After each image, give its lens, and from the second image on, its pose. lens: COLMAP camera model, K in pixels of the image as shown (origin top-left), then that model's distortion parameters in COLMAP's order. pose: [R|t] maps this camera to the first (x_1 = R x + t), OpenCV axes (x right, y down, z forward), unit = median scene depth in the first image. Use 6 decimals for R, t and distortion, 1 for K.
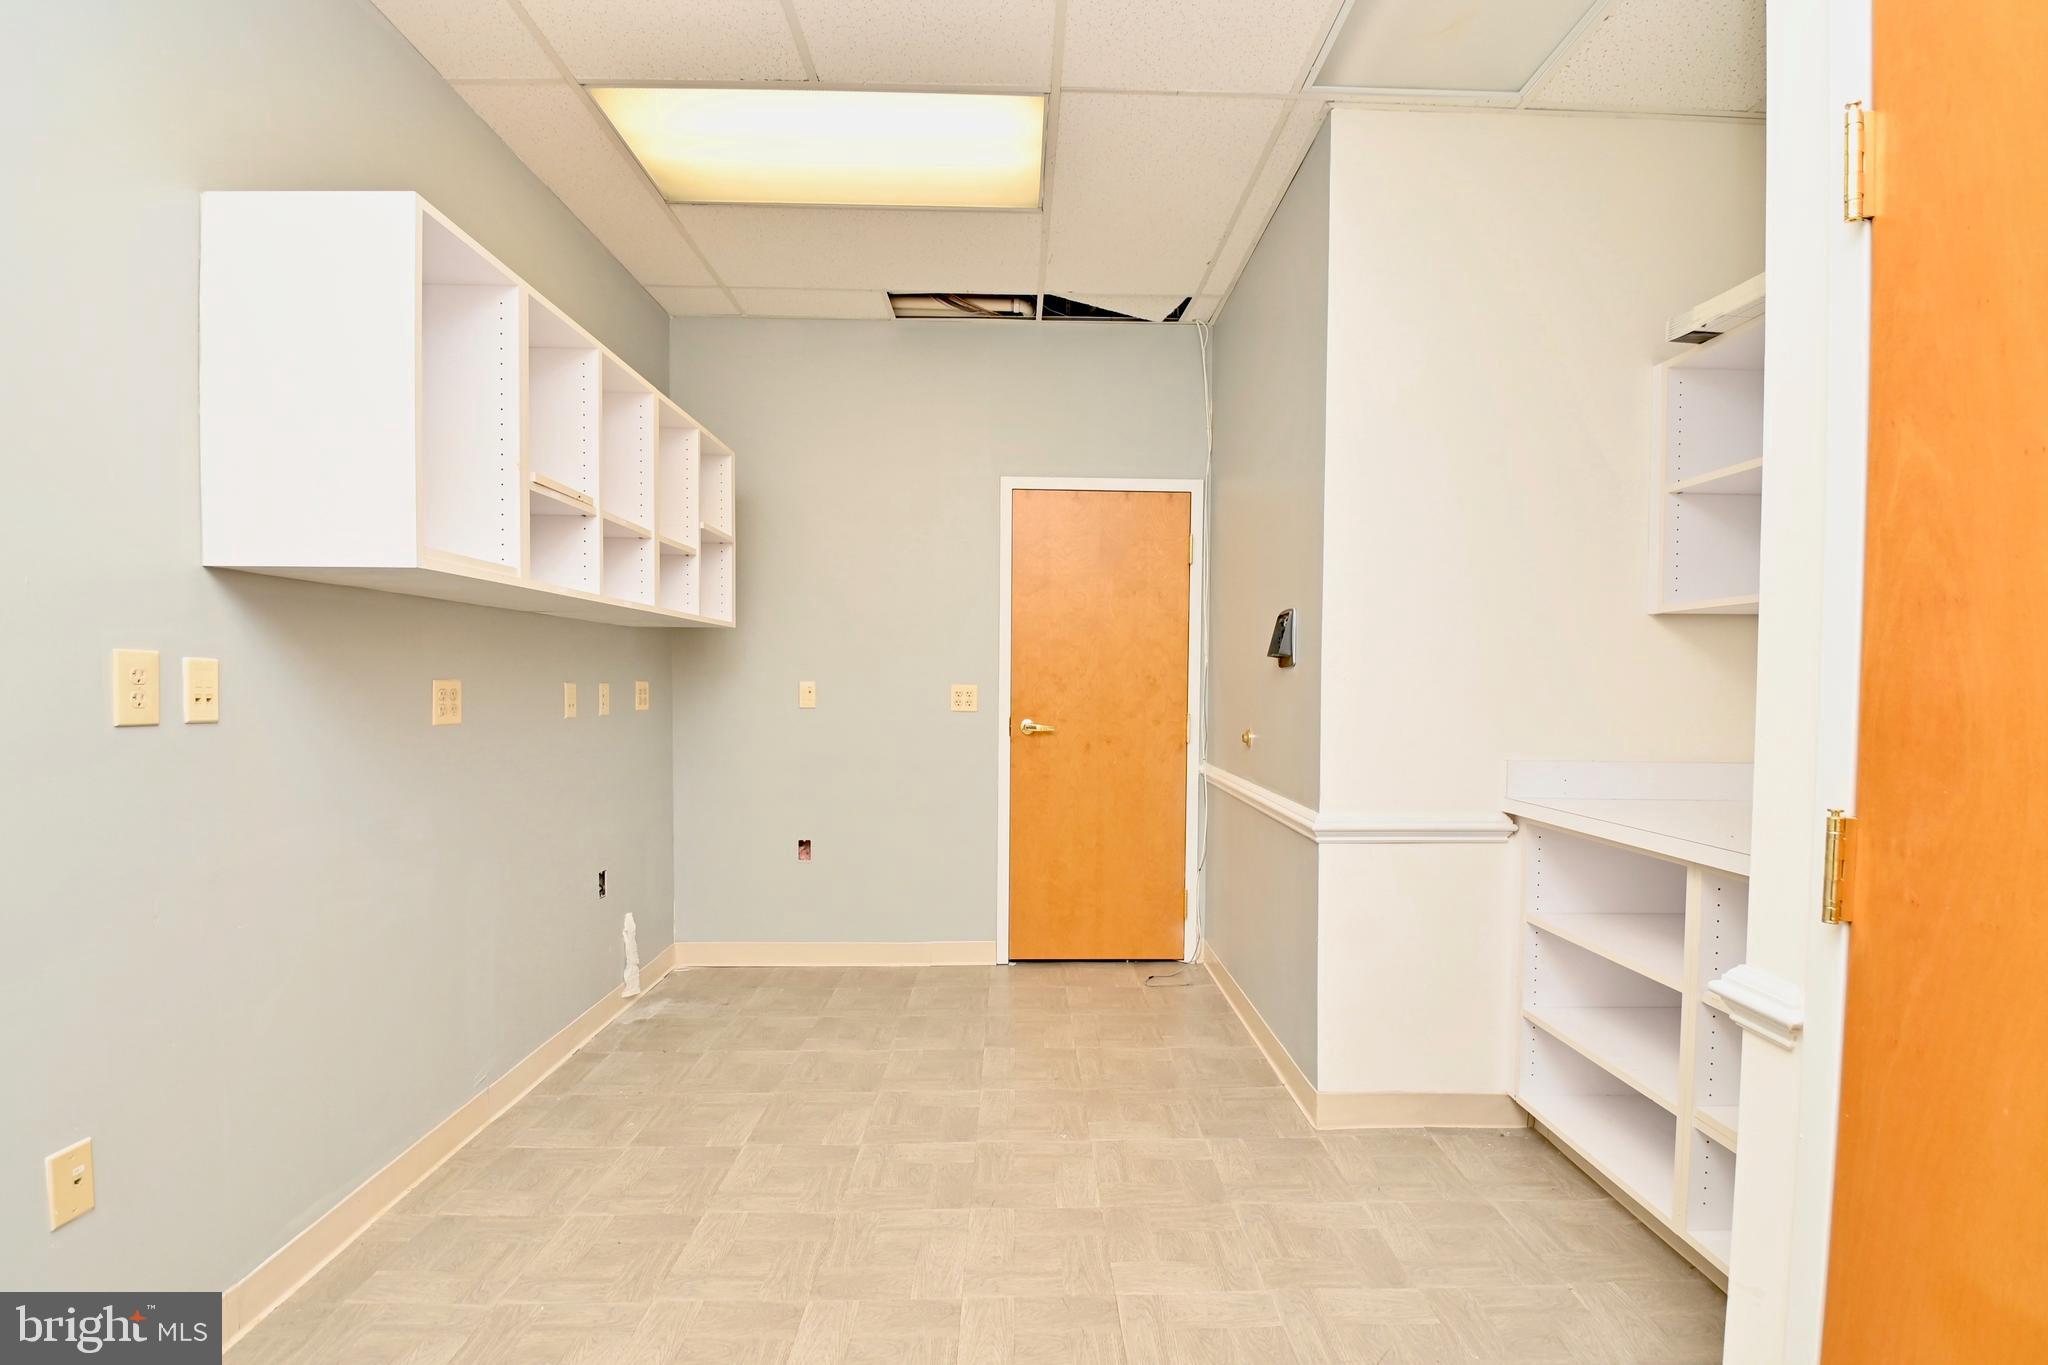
lens RADIAL K [[909.7, 0, 1041.7], [0, 909.7, 711.4], [0, 0, 1]] dist [0.022410, -0.025629]
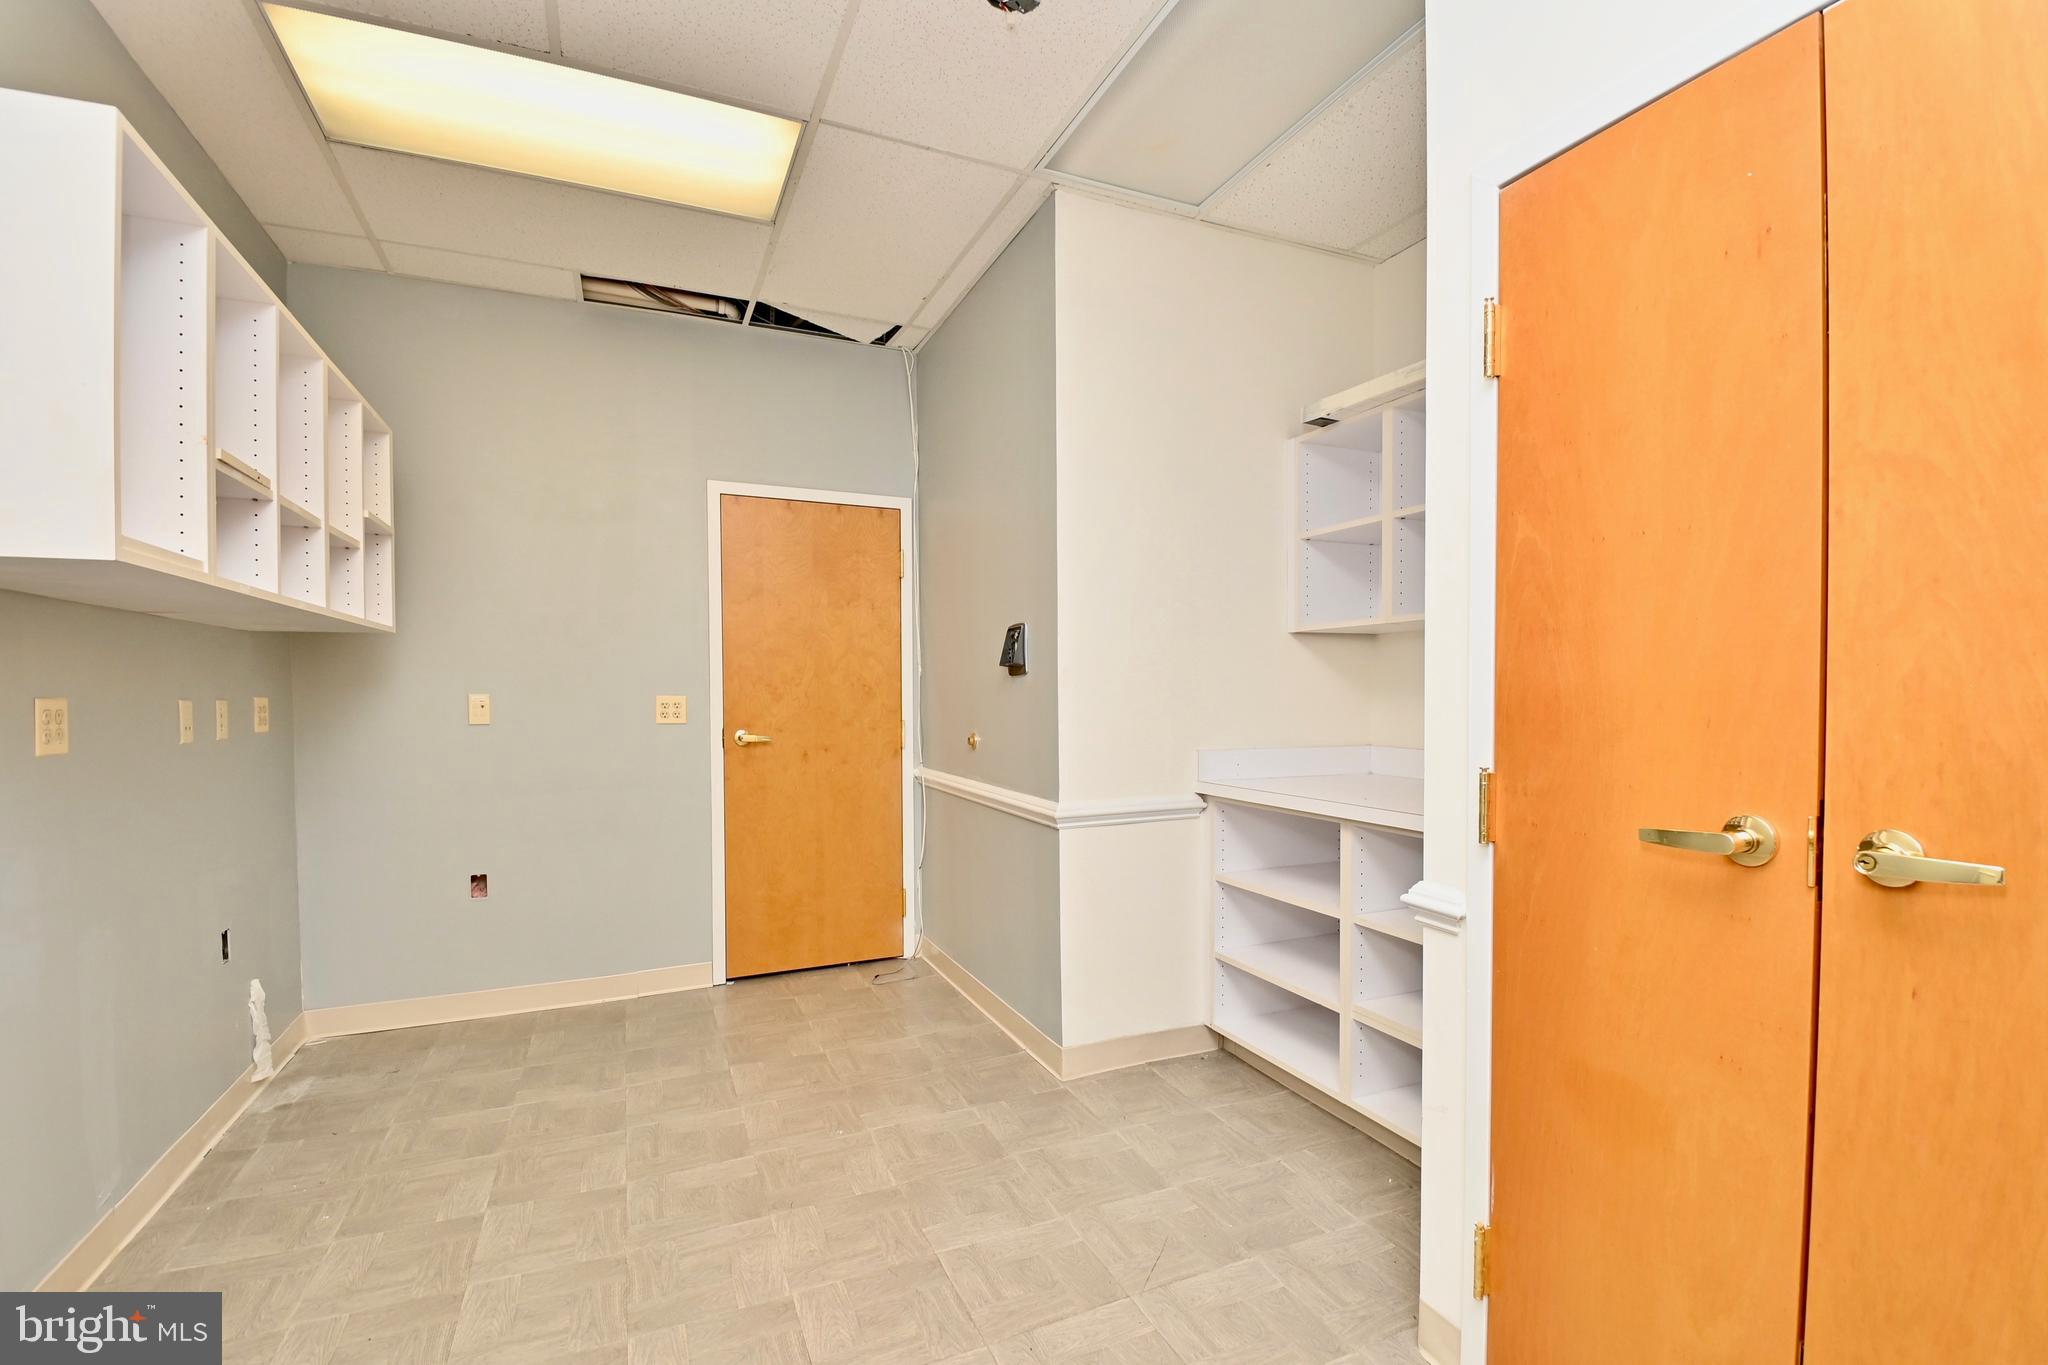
lens RADIAL K [[909.7, 0, 1041.7], [0, 909.7, 711.4], [0, 0, 1]] dist [0.022410, -0.025629]
pose [[0.921527, -0.021405, 0.387723, -0.153995], [0.024993, 0.999679, -0.004212, 0.001268], [-0.387509, 0.013572, 0.921766, -0.043124]]
